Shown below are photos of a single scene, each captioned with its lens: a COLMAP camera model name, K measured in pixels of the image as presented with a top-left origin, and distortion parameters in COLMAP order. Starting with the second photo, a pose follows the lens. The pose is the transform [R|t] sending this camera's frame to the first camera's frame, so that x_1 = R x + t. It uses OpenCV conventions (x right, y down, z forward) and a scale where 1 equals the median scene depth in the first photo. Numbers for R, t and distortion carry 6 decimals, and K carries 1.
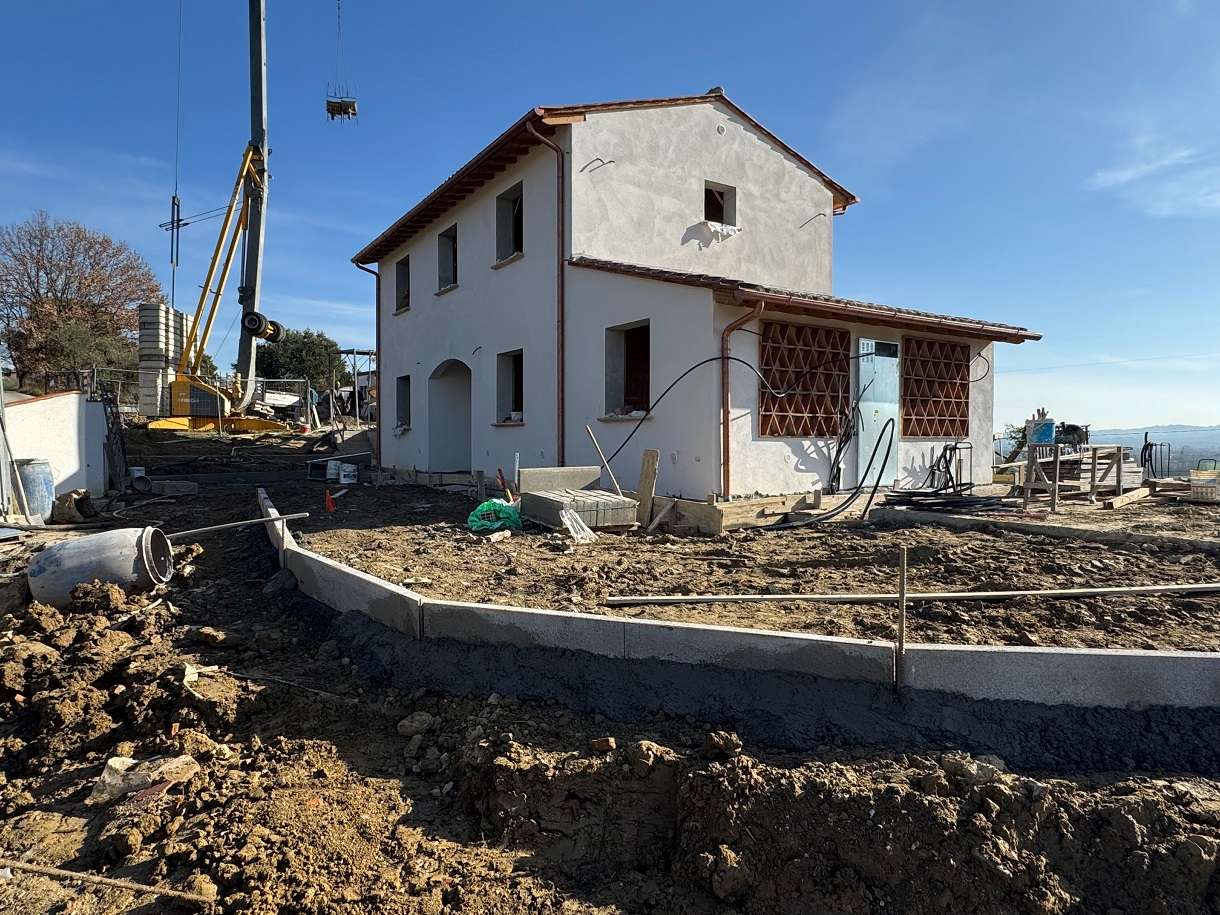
lens RADIAL K [[743.0, 0, 604.4], [0, 743.0, 453.8], [0, 0, 1]] dist [-0.008166, 0.003181]
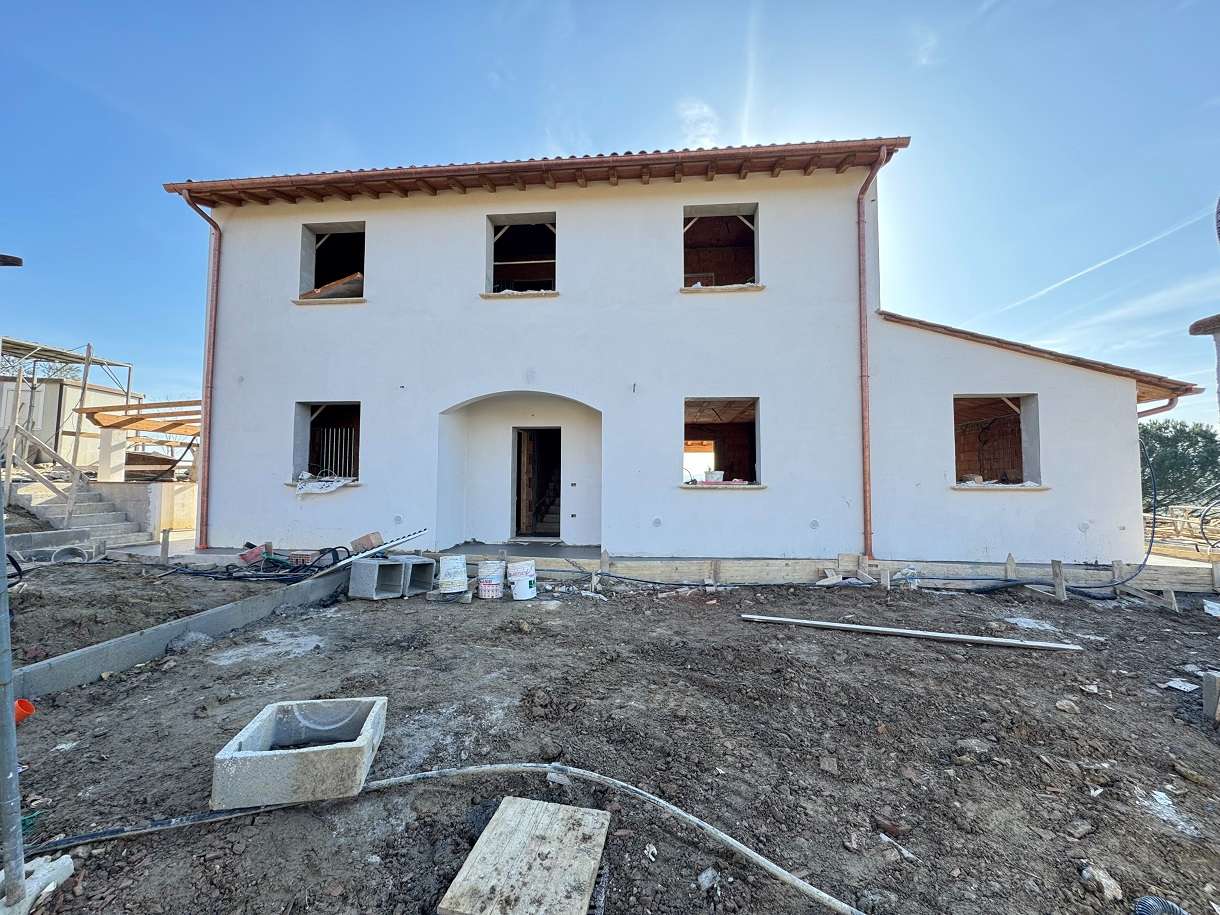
lens RADIAL K [[465.9, 0, 613.3], [0, 465.9, 453.7], [0, 0, 1]] dist [-0.006411, -0.000020]
pose [[0.614893, 0.050860, 0.786969, -0.607802], [0.007822, 0.997476, -0.070576, -0.041455], [-0.788572, 0.049552, 0.612943, 0.796348]]
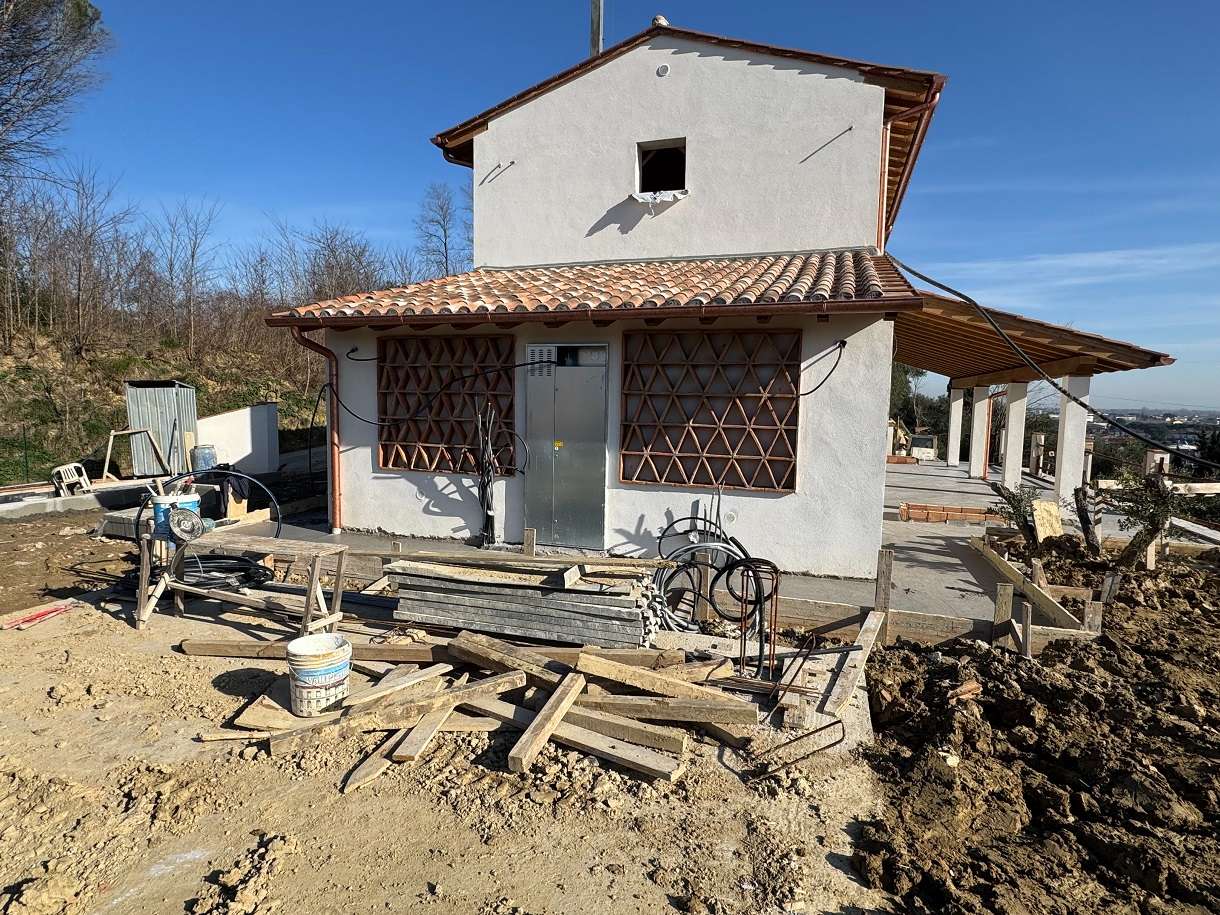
lens RADIAL K [[656.3, 0, 612.1], [0, 656.3, 462.0], [0, 0, 1]] dist [-0.006753, 0.003488]
pose [[0.626303, 0.083305, -0.775116, 0.697583], [-0.027032, 0.995997, 0.085201, -0.074997], [0.779111, -0.032408, 0.626048, 0.497891]]
